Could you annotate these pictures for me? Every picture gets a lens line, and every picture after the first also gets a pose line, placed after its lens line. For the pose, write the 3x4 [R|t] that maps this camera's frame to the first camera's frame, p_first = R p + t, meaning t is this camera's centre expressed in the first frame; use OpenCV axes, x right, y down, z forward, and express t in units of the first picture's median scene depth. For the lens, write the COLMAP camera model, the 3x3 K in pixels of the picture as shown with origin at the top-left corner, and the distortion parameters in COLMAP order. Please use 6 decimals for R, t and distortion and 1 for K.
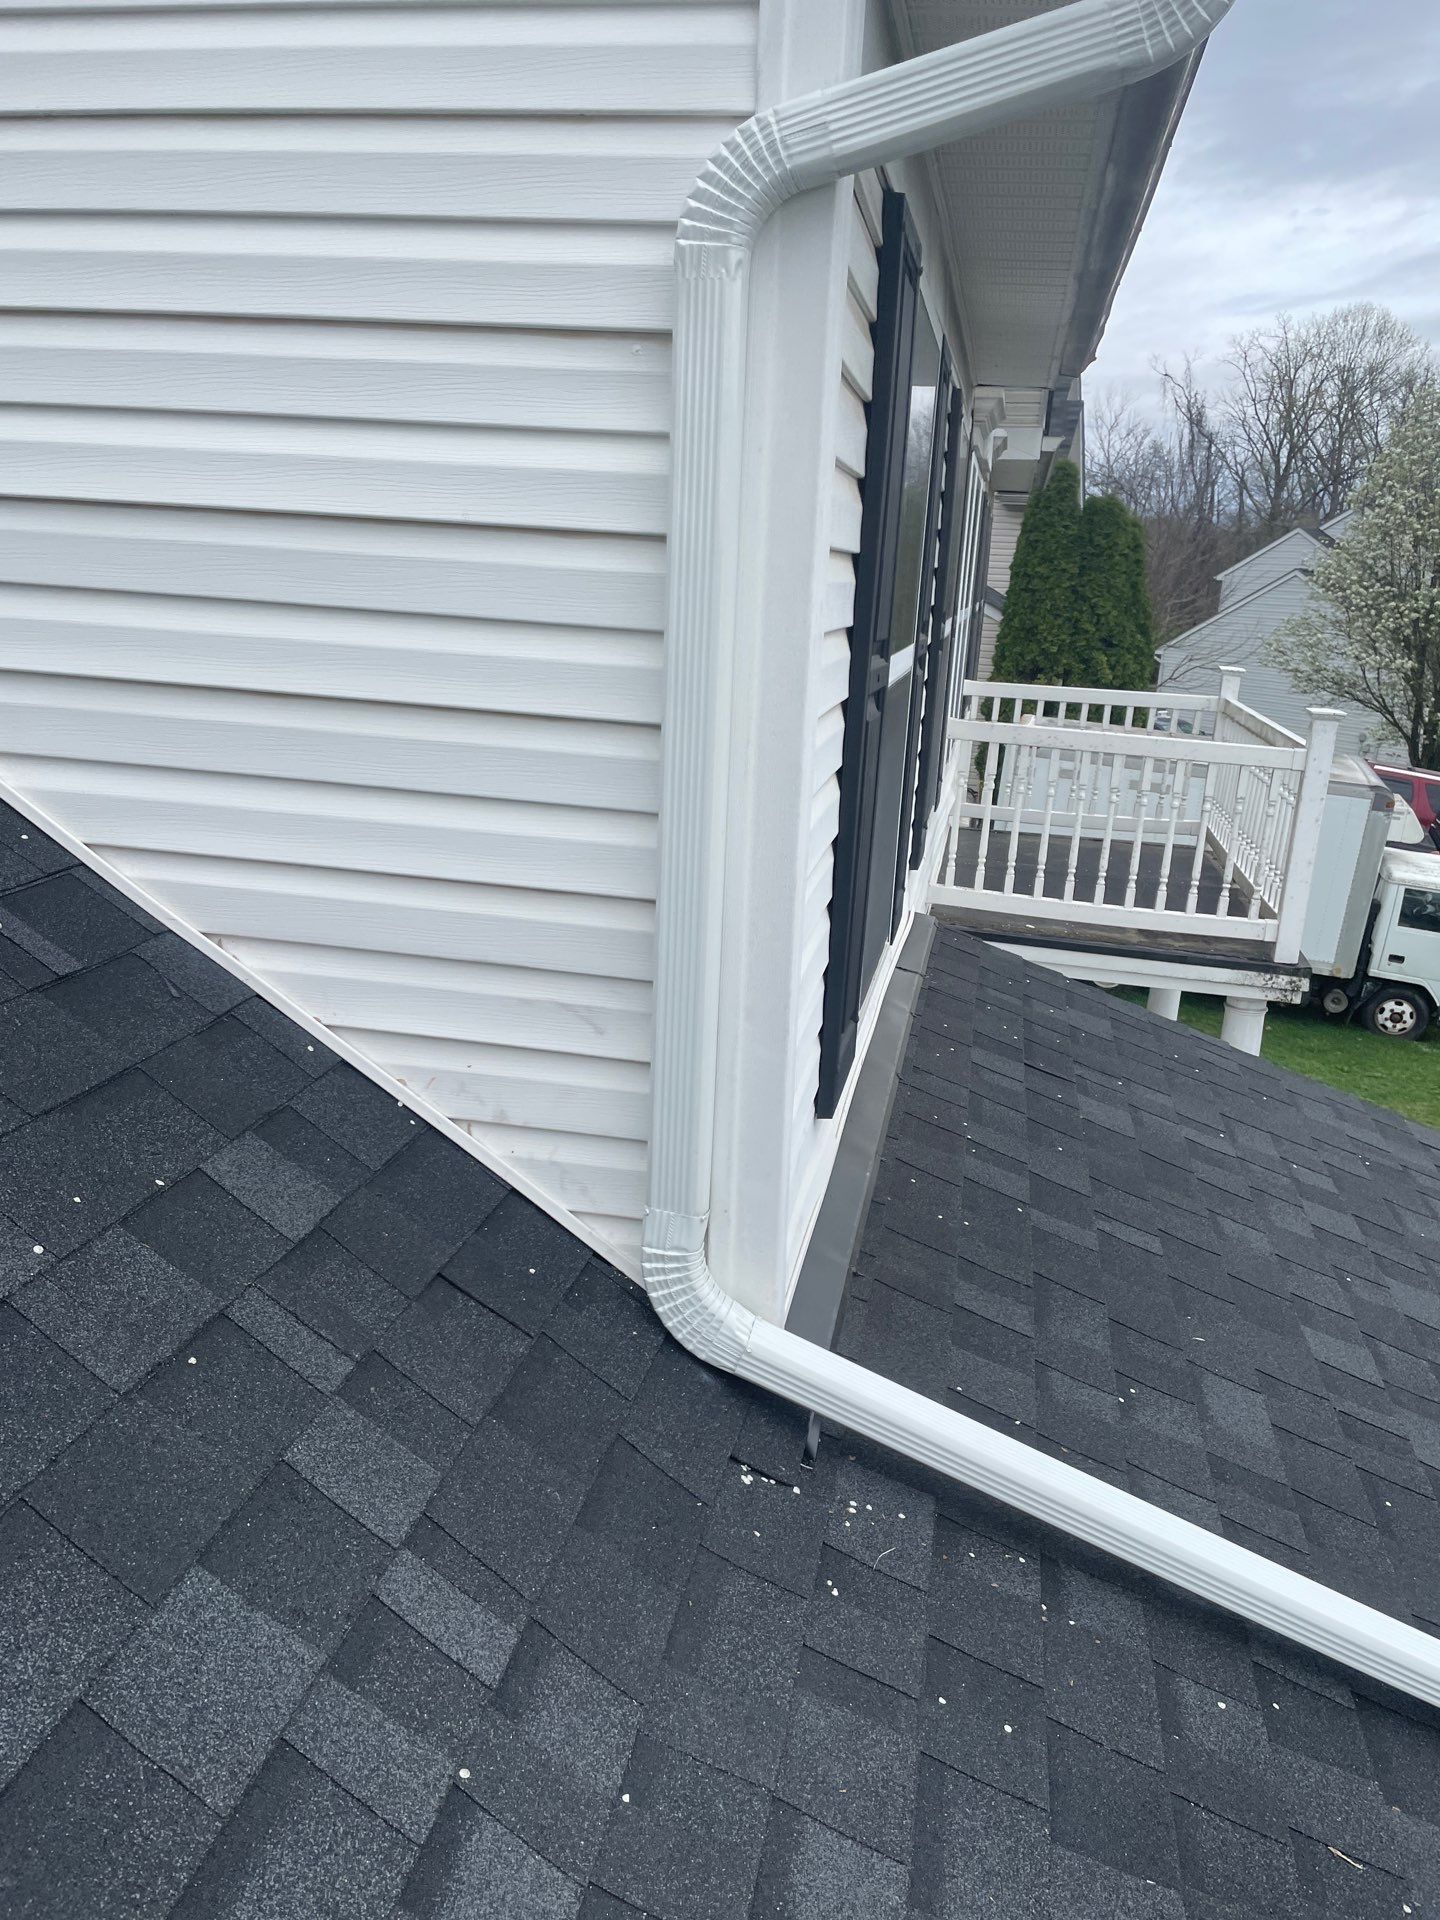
lens RADIAL K [[1450.2, 0, 713.1], [0, 1450.2, 950.1], [0, 0, 1]] dist [0.105322, -0.133272]
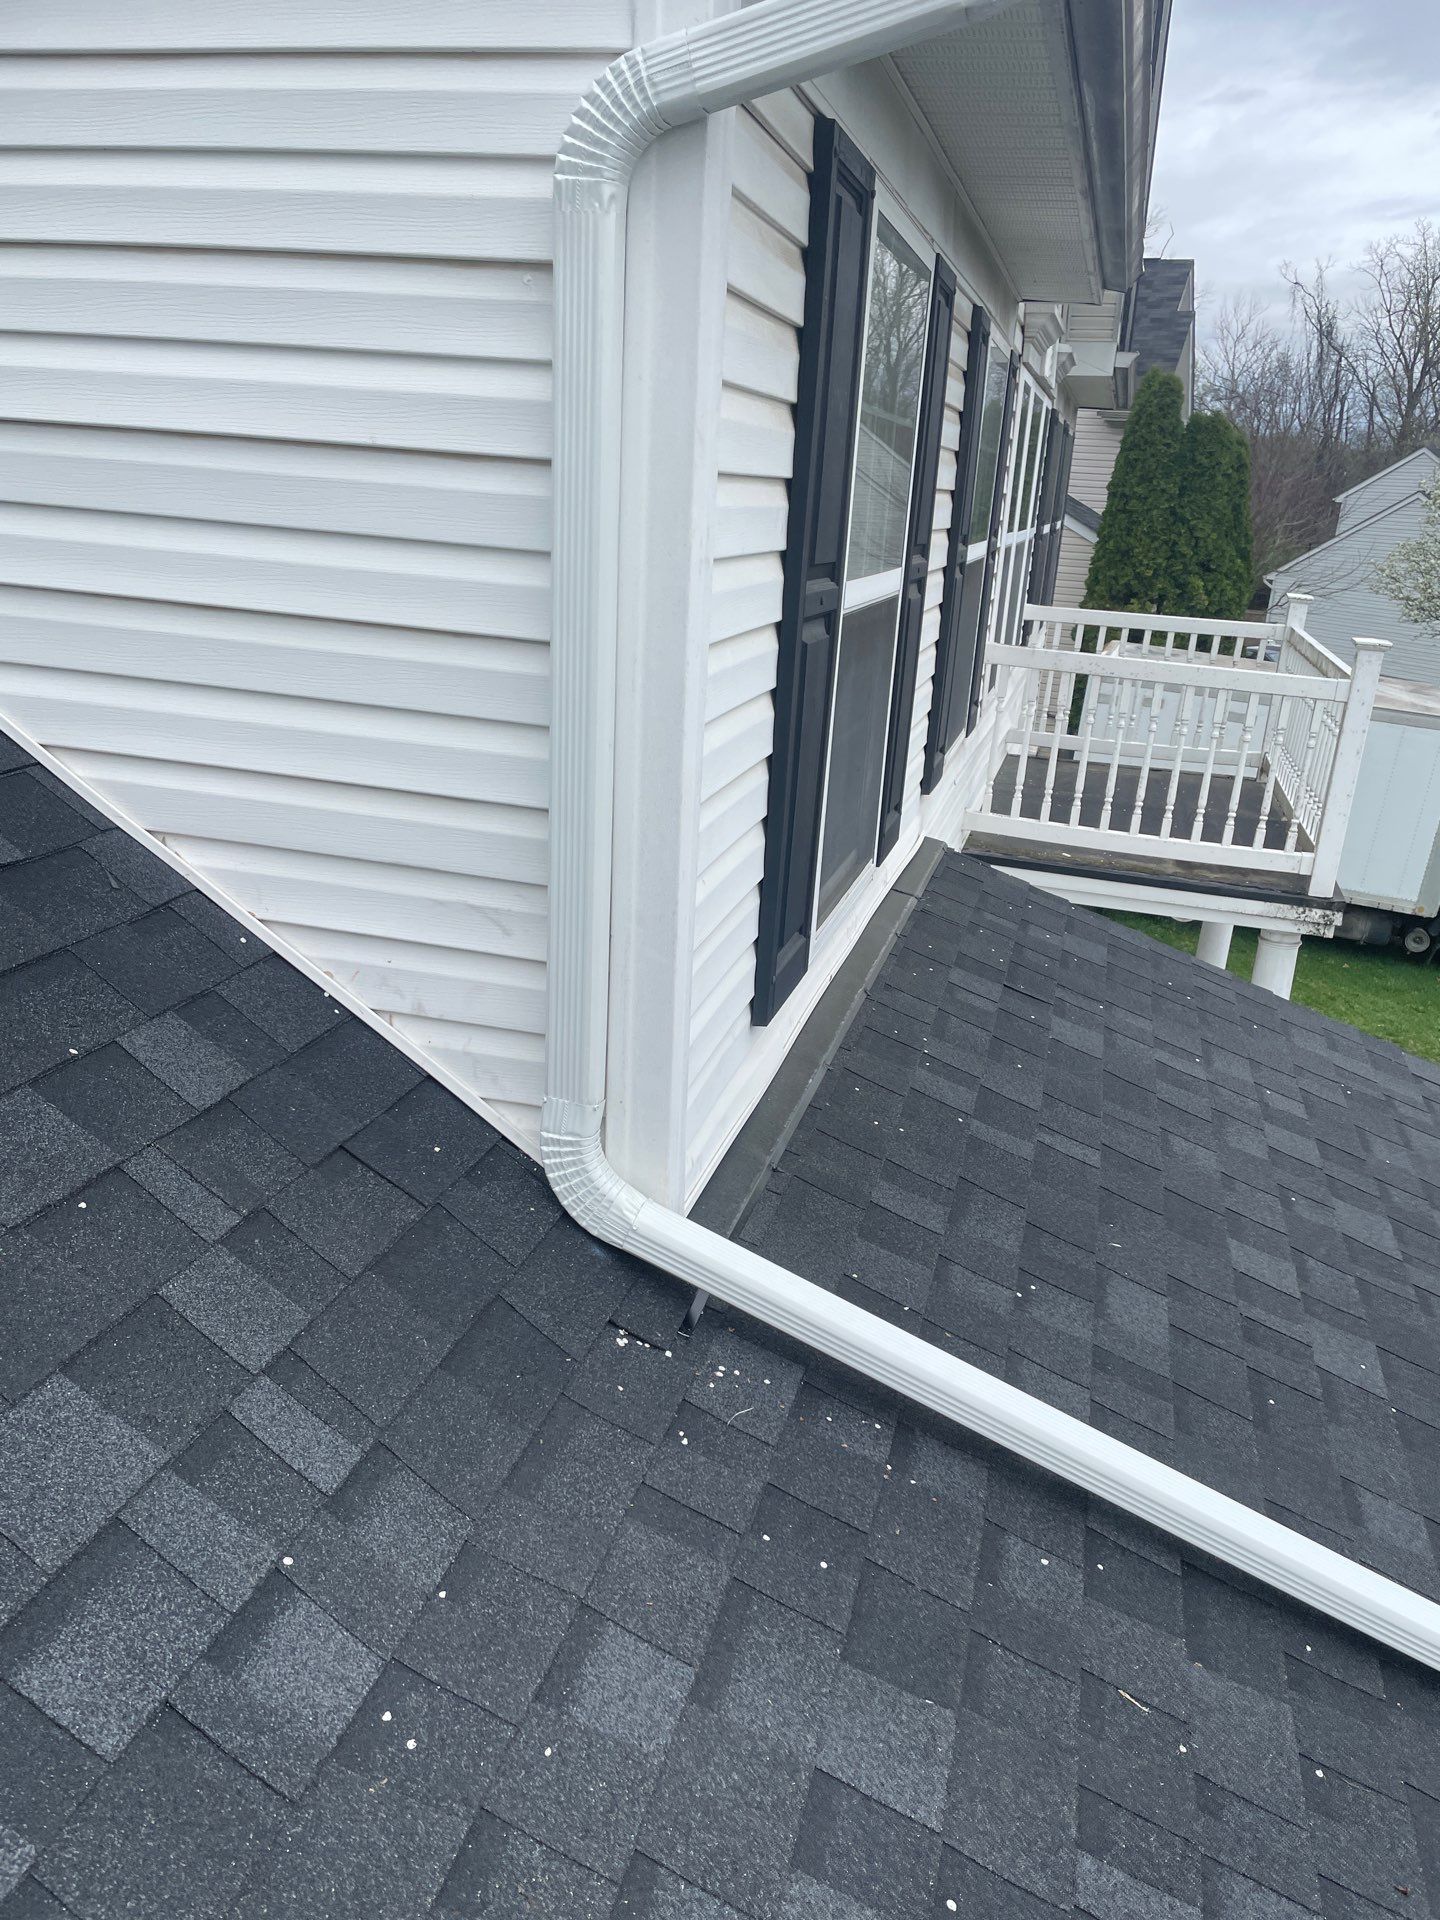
lens RADIAL K [[1453.4, 0, 726.8], [0, 1453.4, 961.3], [0, 0, 1]] dist [0.100510, -0.133607]
pose [[0.998030, 0.027377, -0.056452, 0.145350], [-0.024042, 0.997972, 0.058936, 0.010477], [0.057951, -0.057463, 0.996664, -0.062899]]
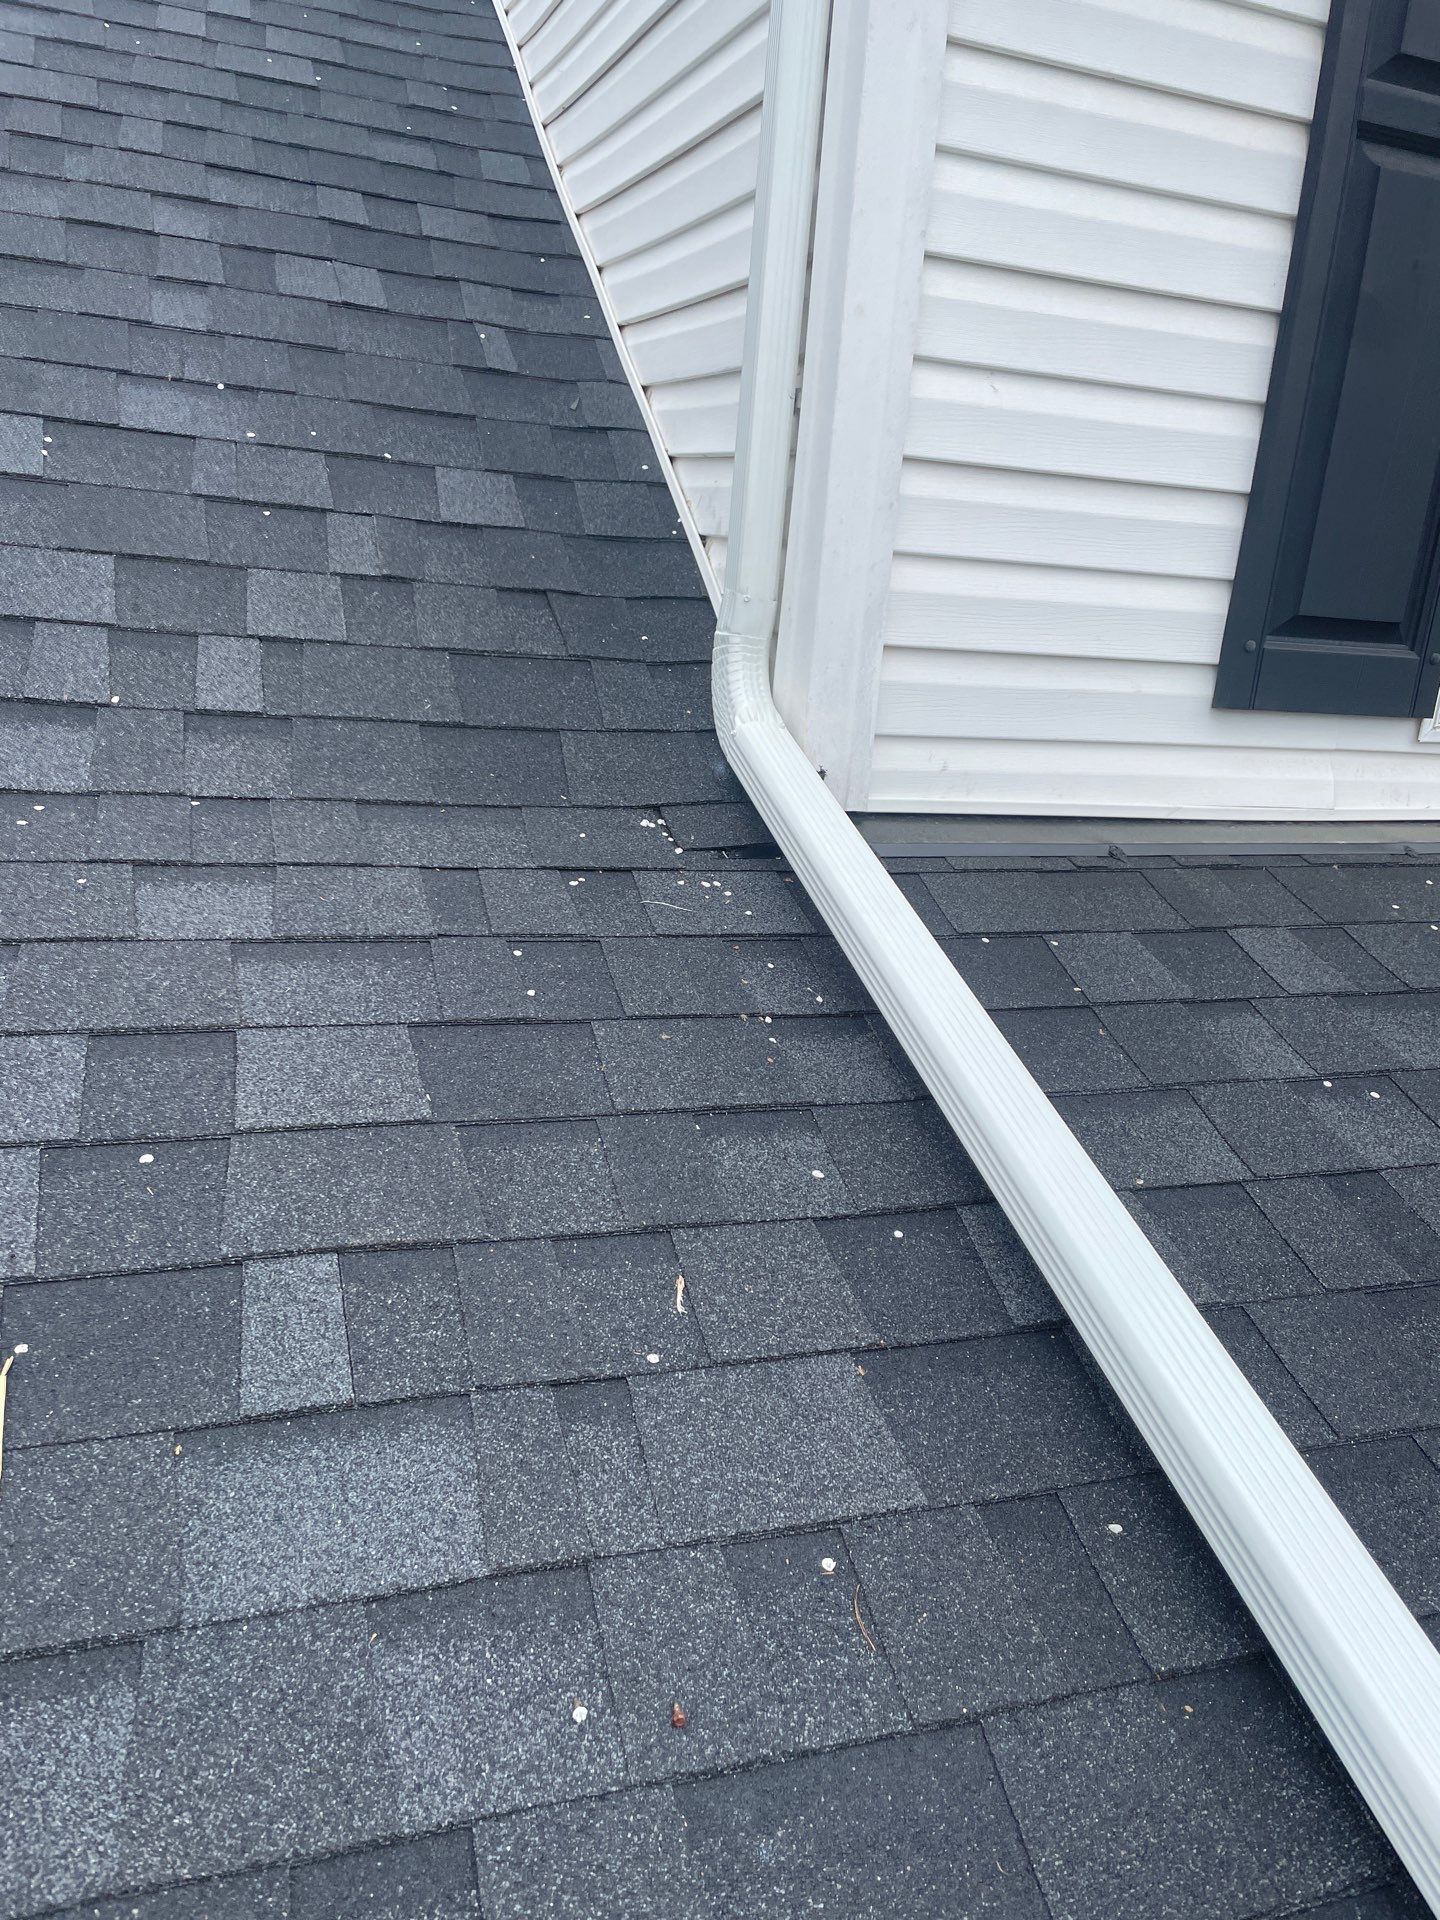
lens RADIAL K [[1435.8, 0, 733.1], [0, 1435.8, 953.3], [0, 0, 1]] dist [0.102285, -0.123669]
pose [[0.510218, 0.219889, -0.831460, 0.813193], [-0.273783, 0.957997, 0.085348, 0.324079], [0.815304, 0.184093, 0.548990, 0.503648]]
